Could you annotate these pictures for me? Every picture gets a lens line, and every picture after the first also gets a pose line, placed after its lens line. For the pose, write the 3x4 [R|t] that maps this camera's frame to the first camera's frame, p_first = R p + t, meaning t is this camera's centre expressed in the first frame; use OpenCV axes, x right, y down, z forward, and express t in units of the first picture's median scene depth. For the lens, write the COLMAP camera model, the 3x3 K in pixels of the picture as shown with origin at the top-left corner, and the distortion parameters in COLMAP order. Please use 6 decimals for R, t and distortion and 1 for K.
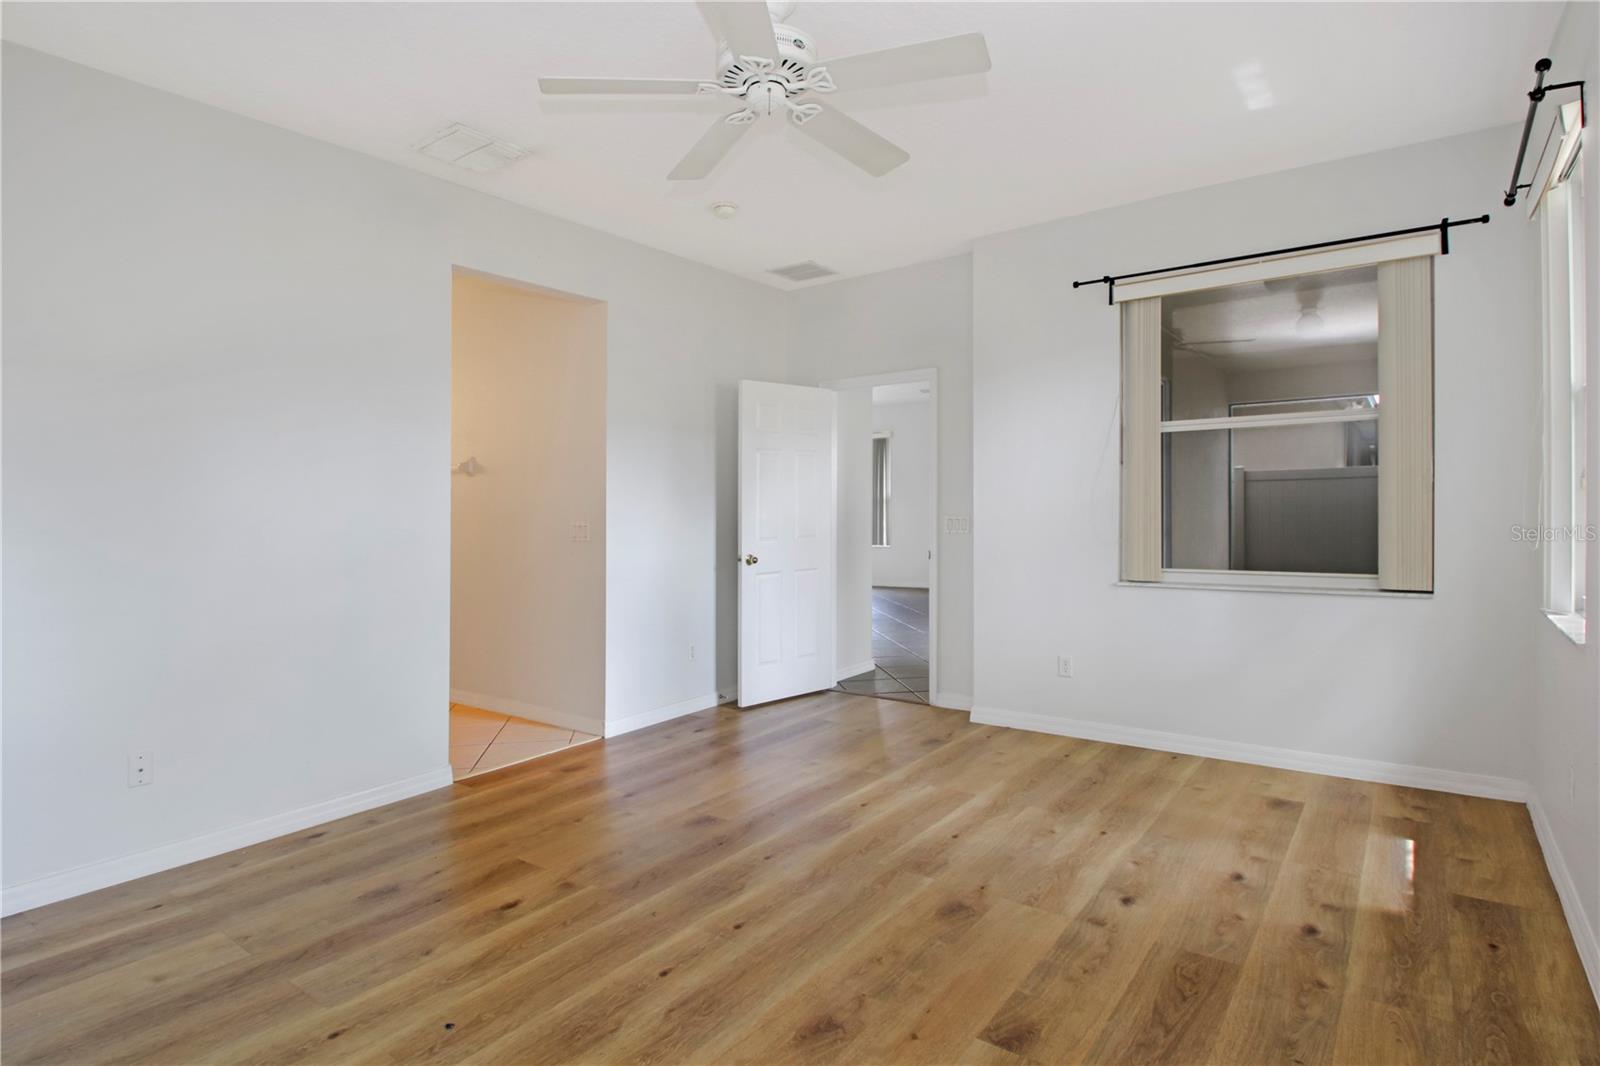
lens RADIAL K [[821.4, 0, 800.0], [0, 821.4, 533.0], [0, 0, 1]] dist [0.001346, -0.018716]
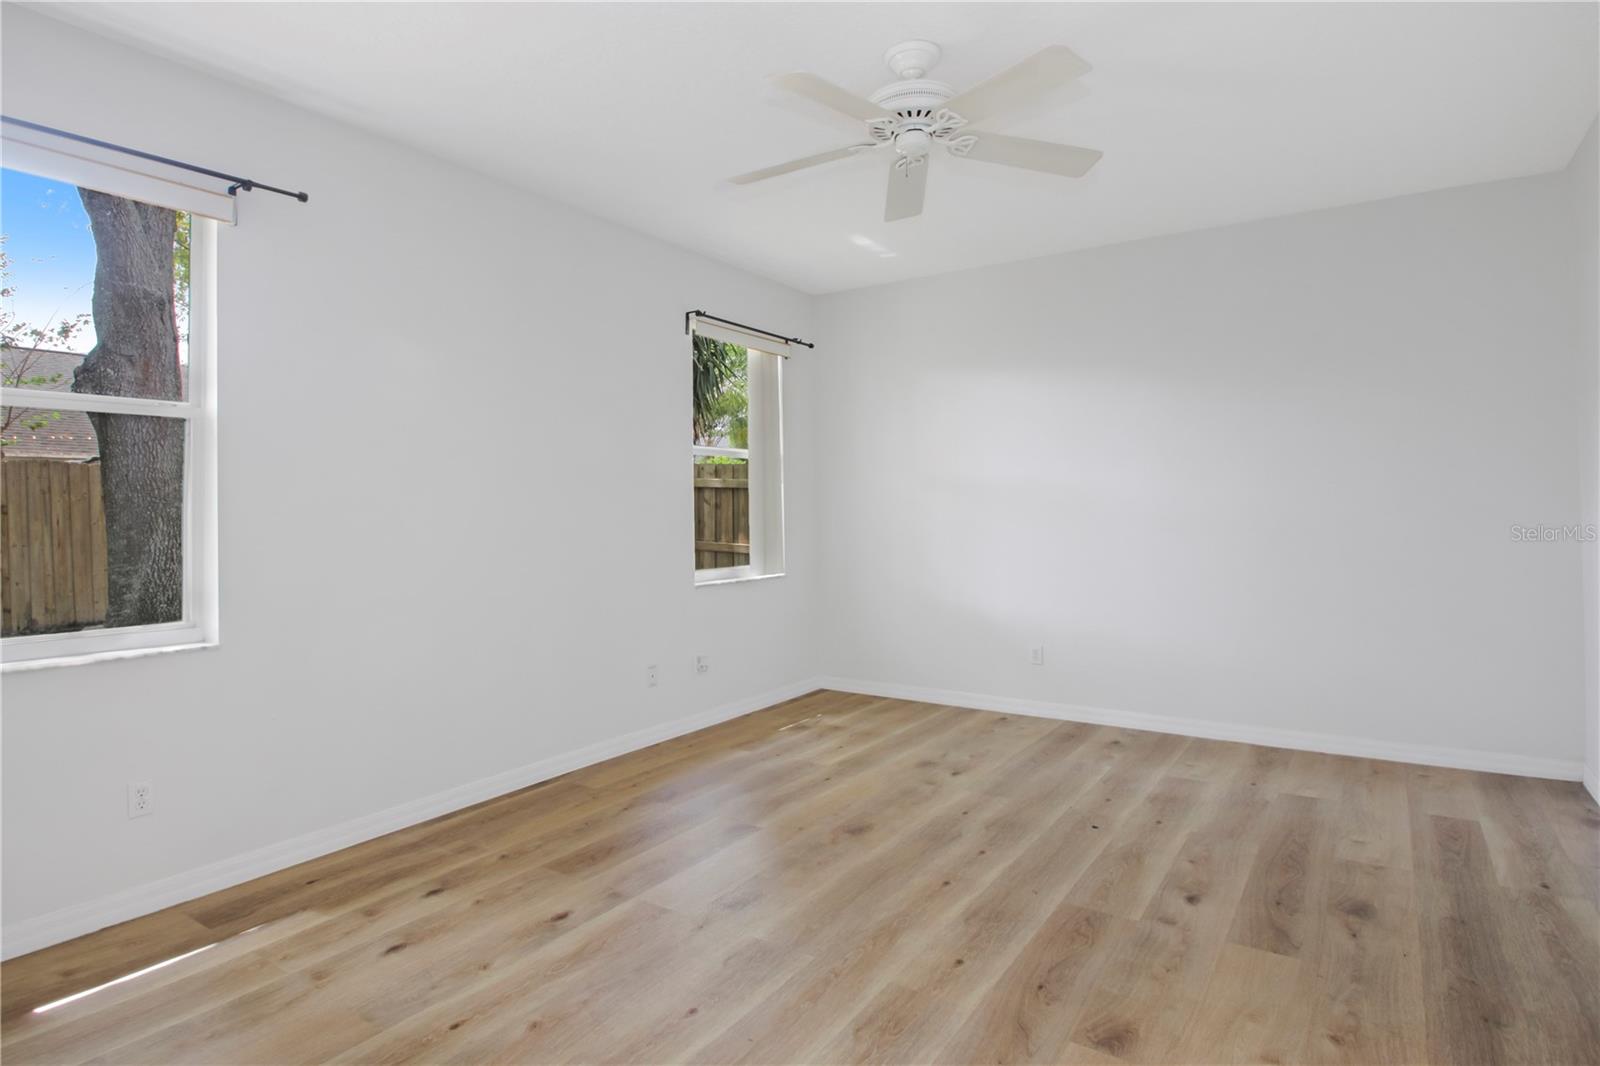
lens RADIAL K [[821.4, 0, 800.0], [0, 821.4, 533.0], [0, 0, 1]] dist [0.001346, -0.018716]
pose [[-0.998665, 0.030813, -0.041447, 0.149687], [0.028370, 0.997896, 0.058304, -0.055386], [0.043156, 0.057051, -0.997438, 2.046701]]
